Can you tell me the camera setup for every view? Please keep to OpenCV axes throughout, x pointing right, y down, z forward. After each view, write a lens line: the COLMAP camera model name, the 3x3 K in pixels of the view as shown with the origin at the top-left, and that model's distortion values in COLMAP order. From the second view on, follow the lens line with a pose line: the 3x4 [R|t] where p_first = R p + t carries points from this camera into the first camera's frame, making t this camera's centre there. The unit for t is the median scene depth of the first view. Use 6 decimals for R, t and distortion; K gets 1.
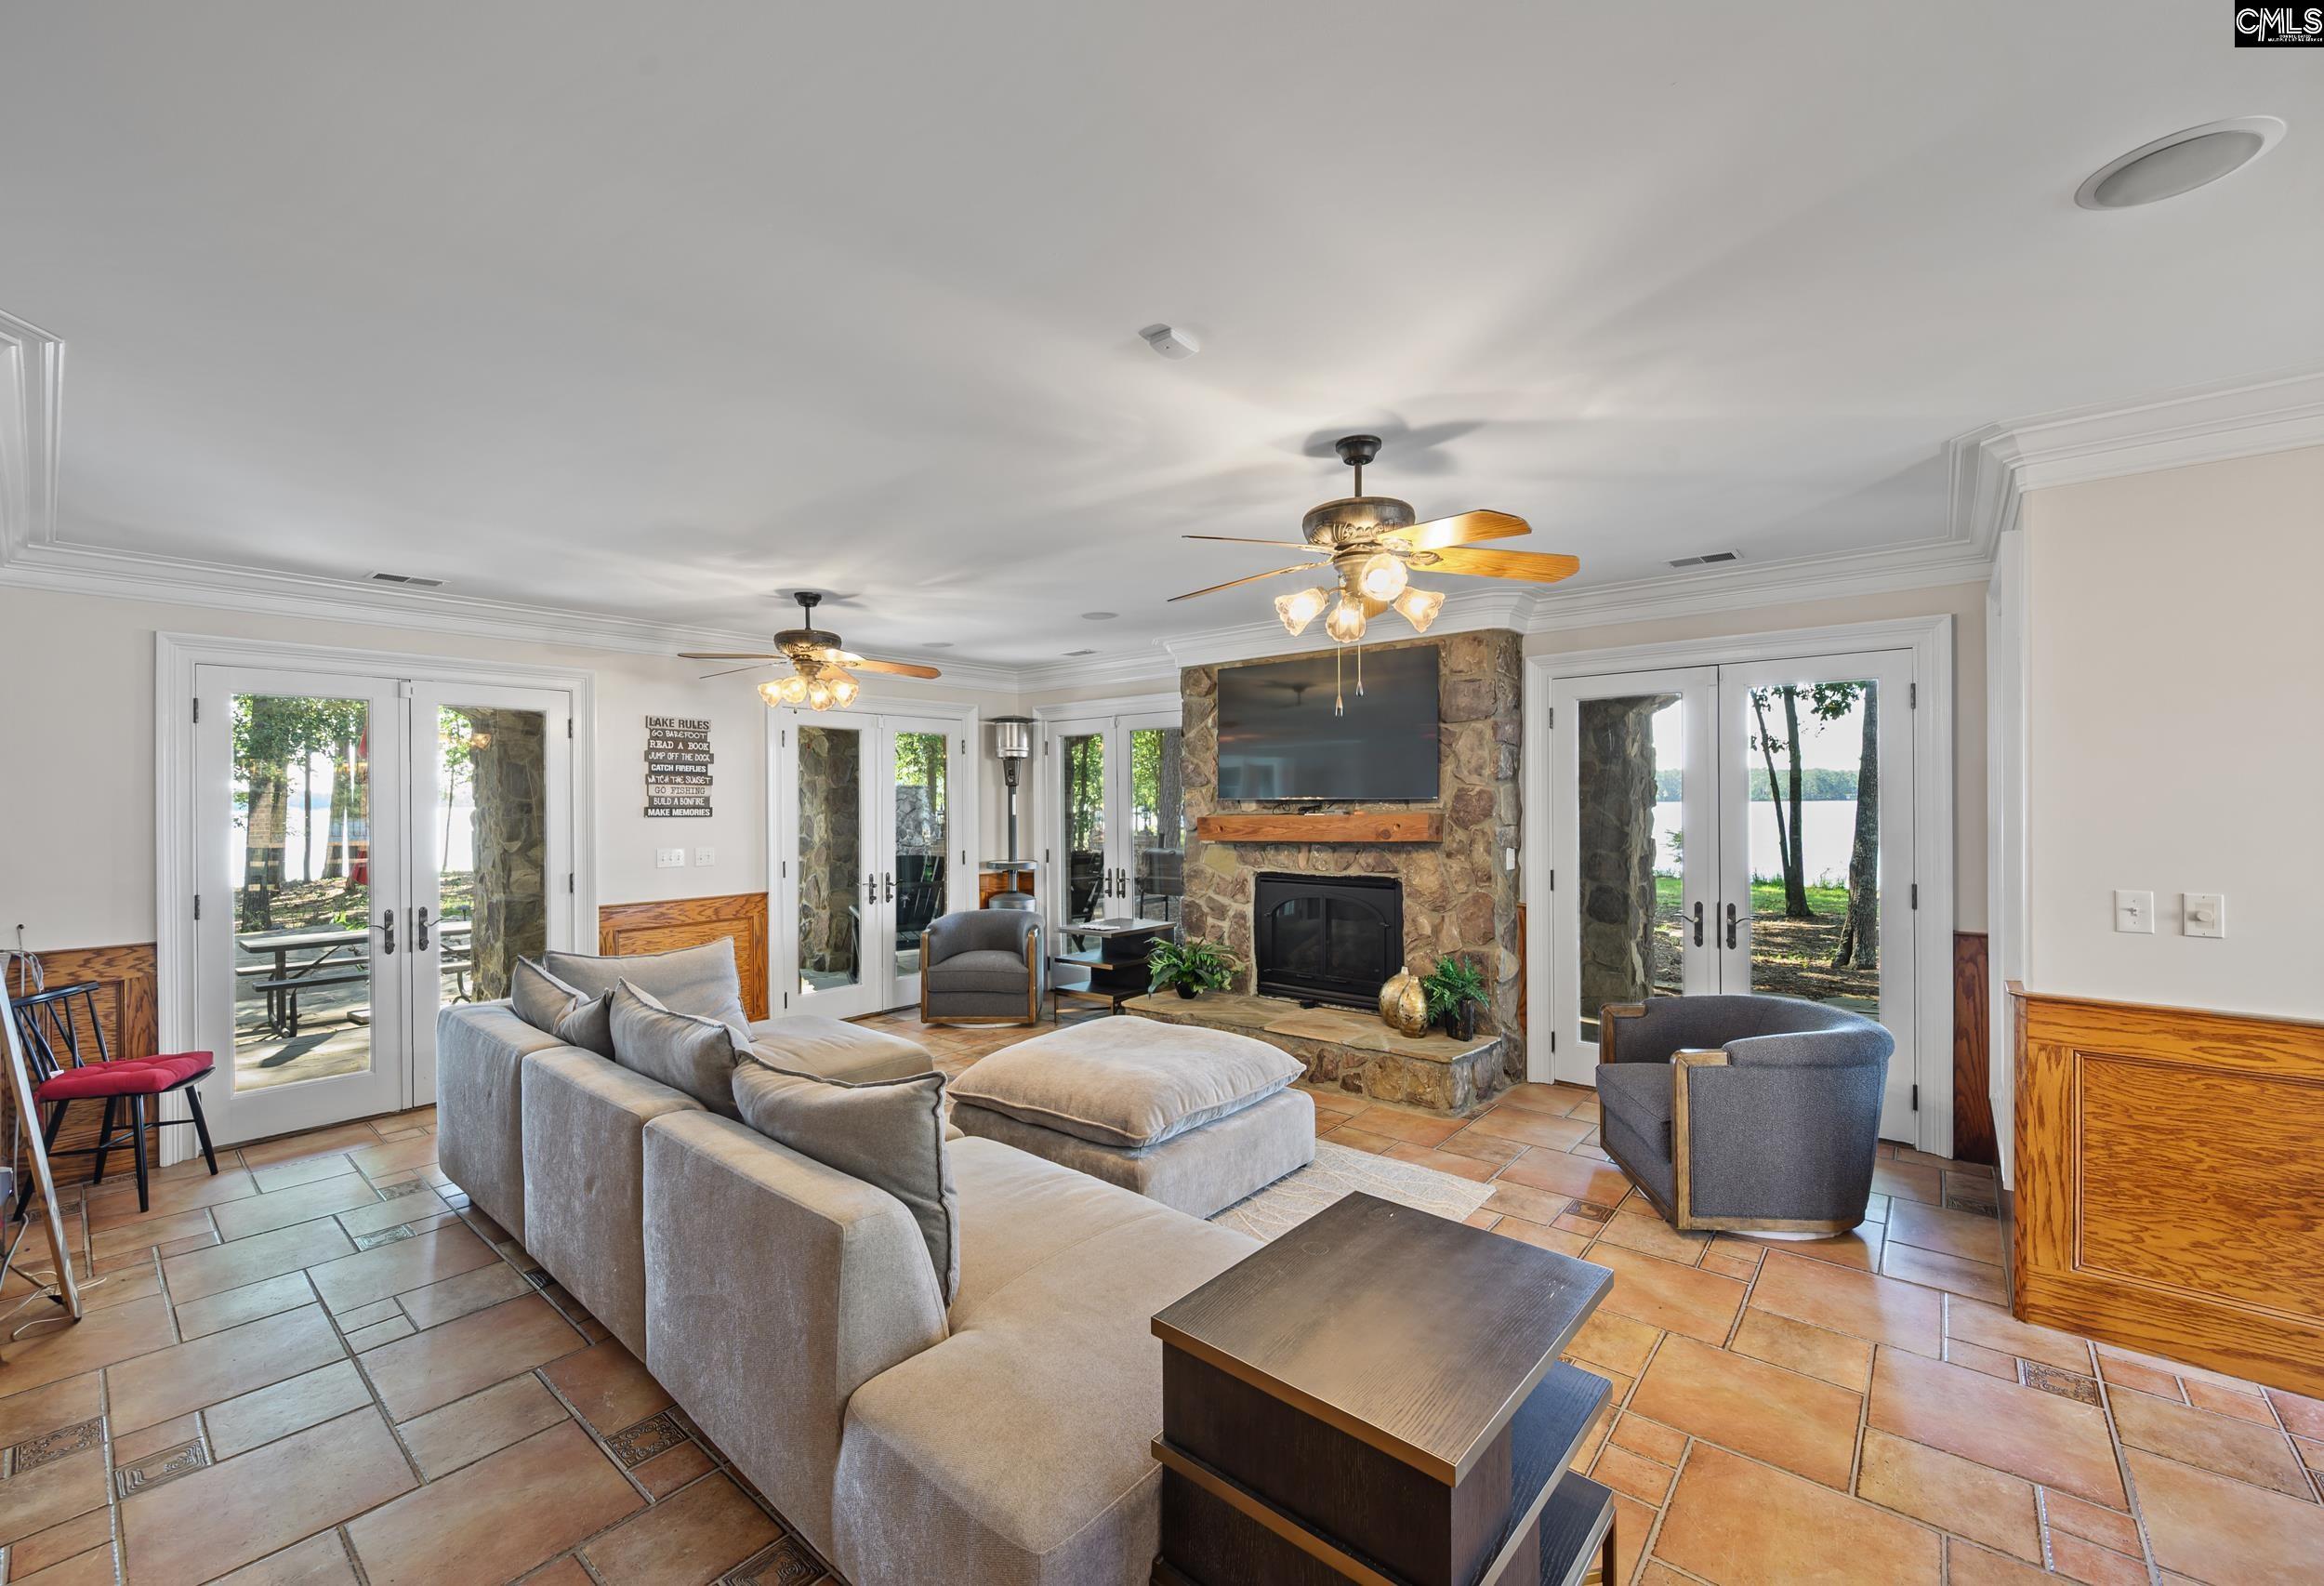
lens RADIAL K [[942.6, 0, 1152.0], [0, 942.6, 802.3], [0, 0, 1]] dist [-0.000116, 0.001390]
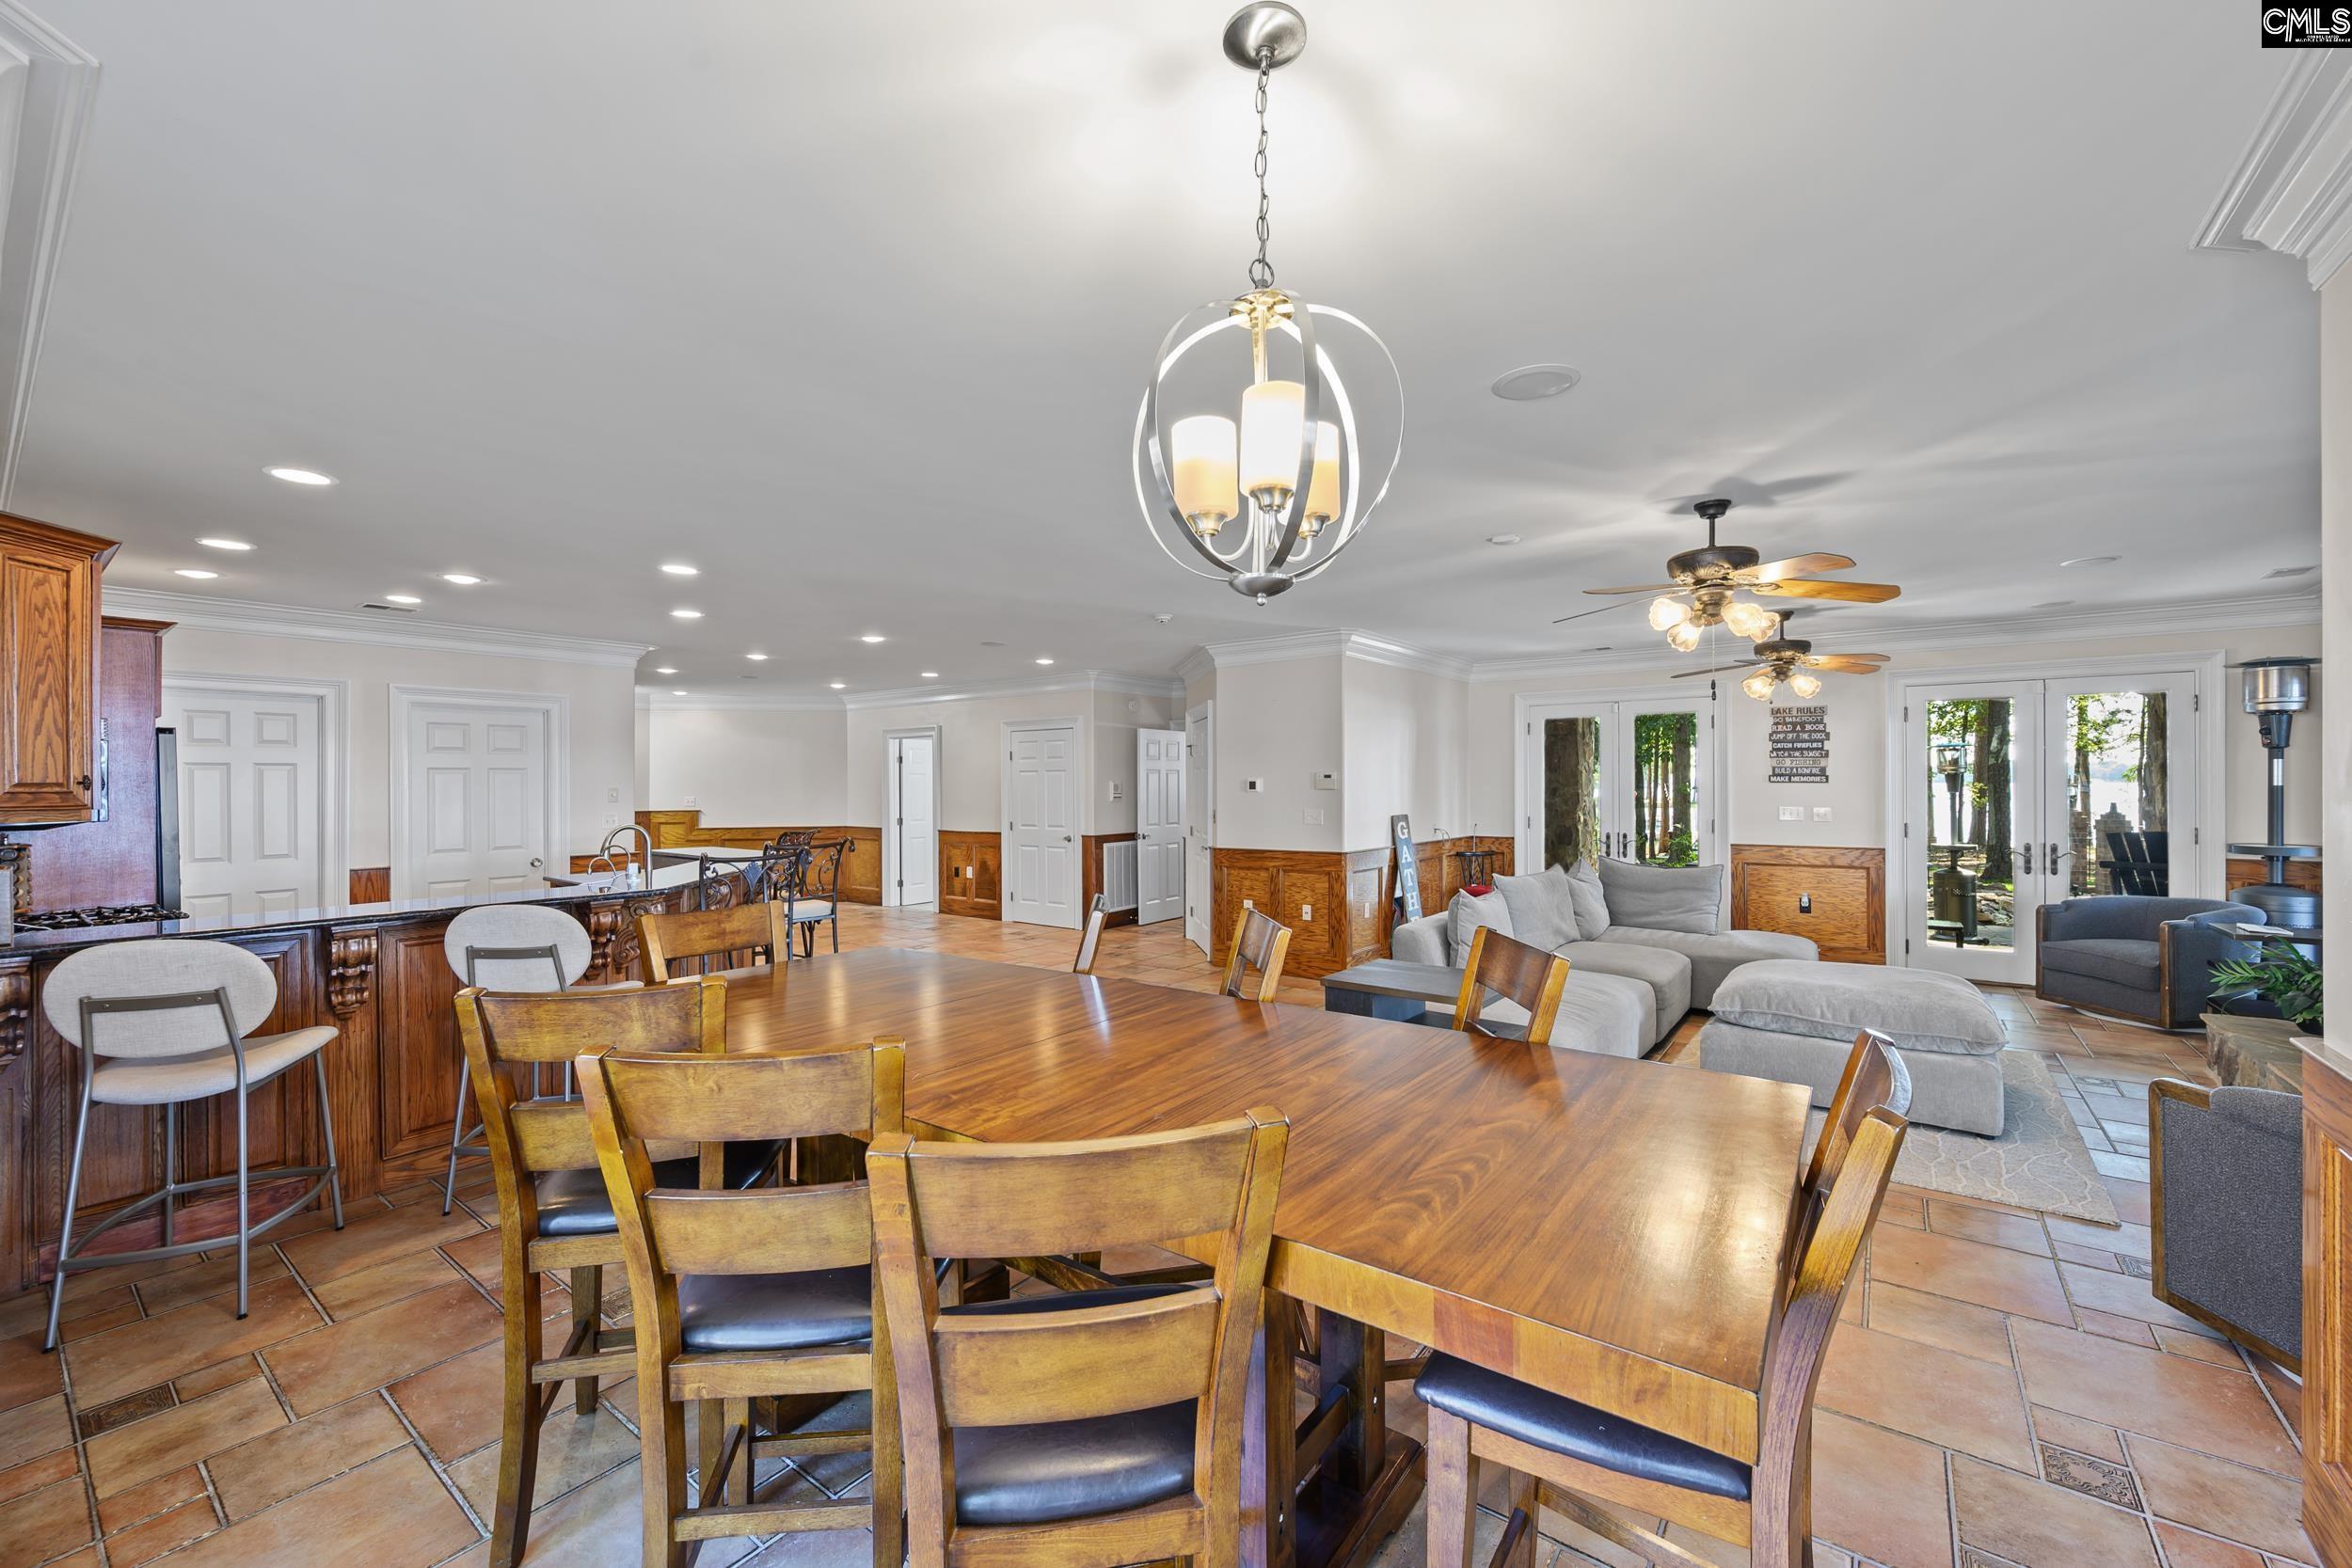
lens RADIAL K [[932.3, 0, 1179.7], [0, 932.3, 776.7], [0, 0, 1]] dist [-0.004141, 0.000977]
pose [[0.050755, -0.001044, -0.998711, 0.854349], [0.002772, 0.999996, -0.000905, 0.007068], [0.998707, -0.002723, 0.050758, 0.091548]]
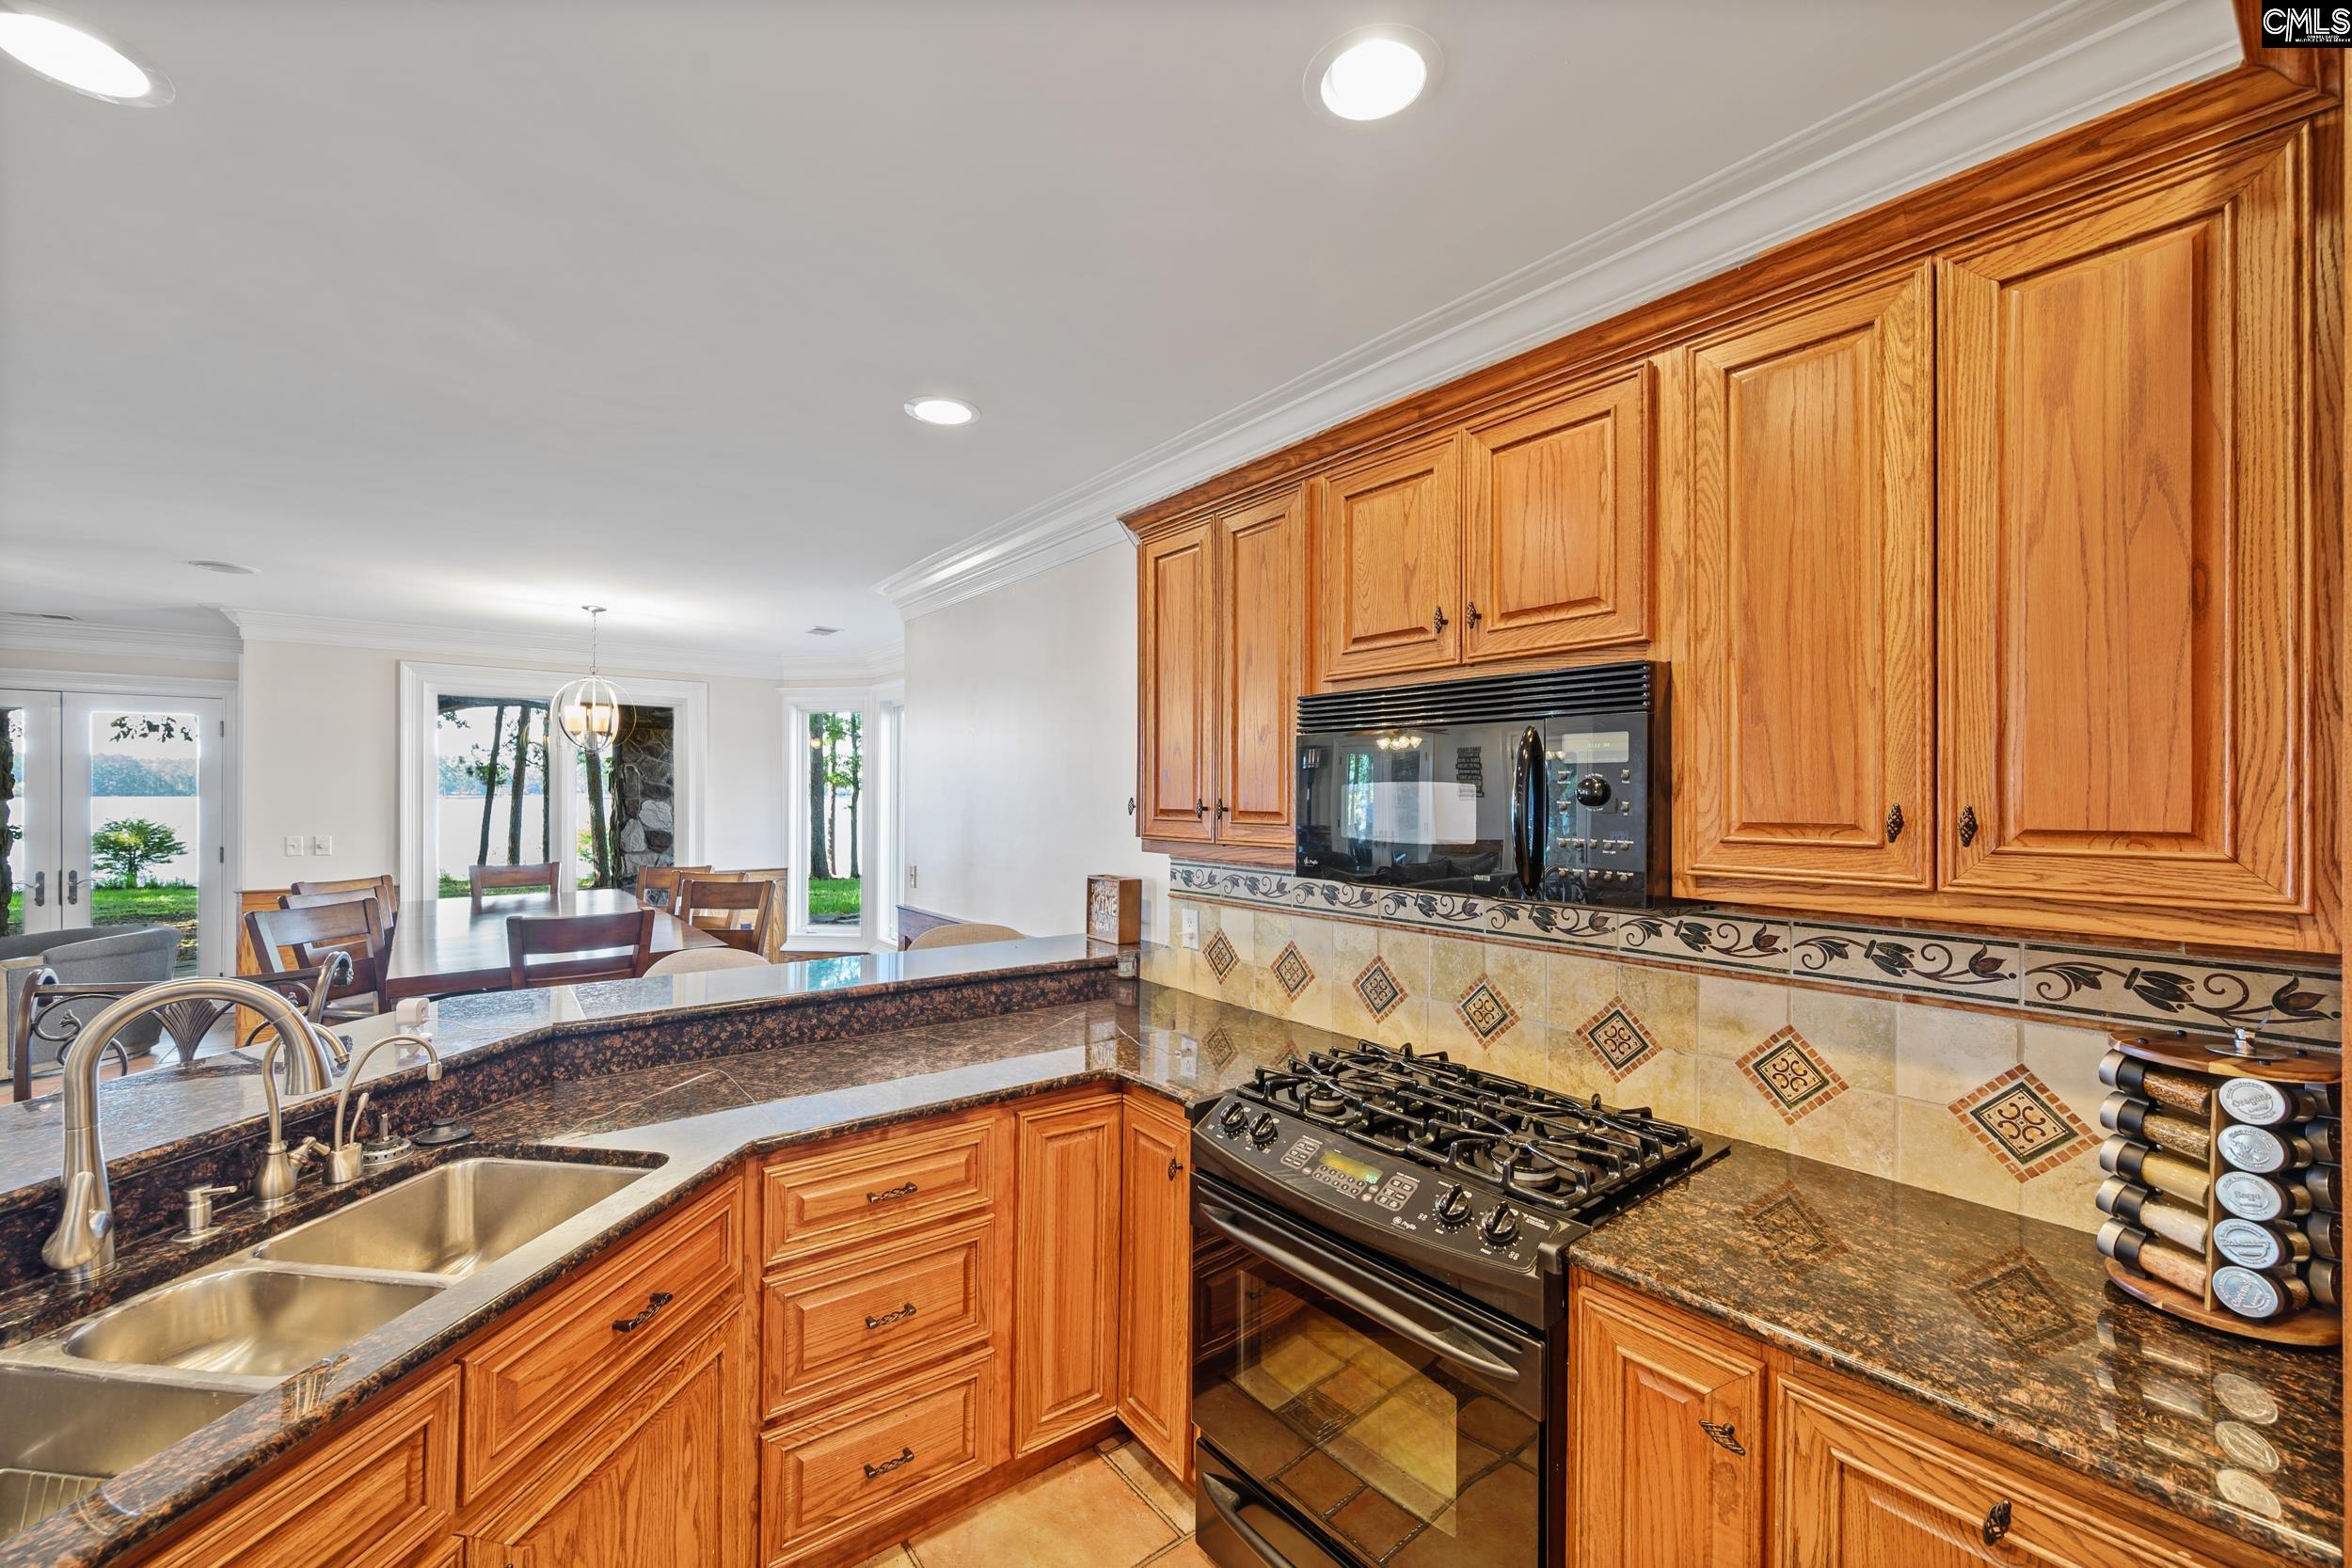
lens RADIAL K [[932.3, 0, 1179.6], [0, 932.3, 792.8], [0, 0, 1]] dist [-0.004141, 0.000977]
pose [[0.204482, 0.006987, 0.978845, -0.330187], [-0.001117, 0.999976, -0.006905, 0.003606], [-0.978870, 0.000318, 0.204485, -0.747923]]
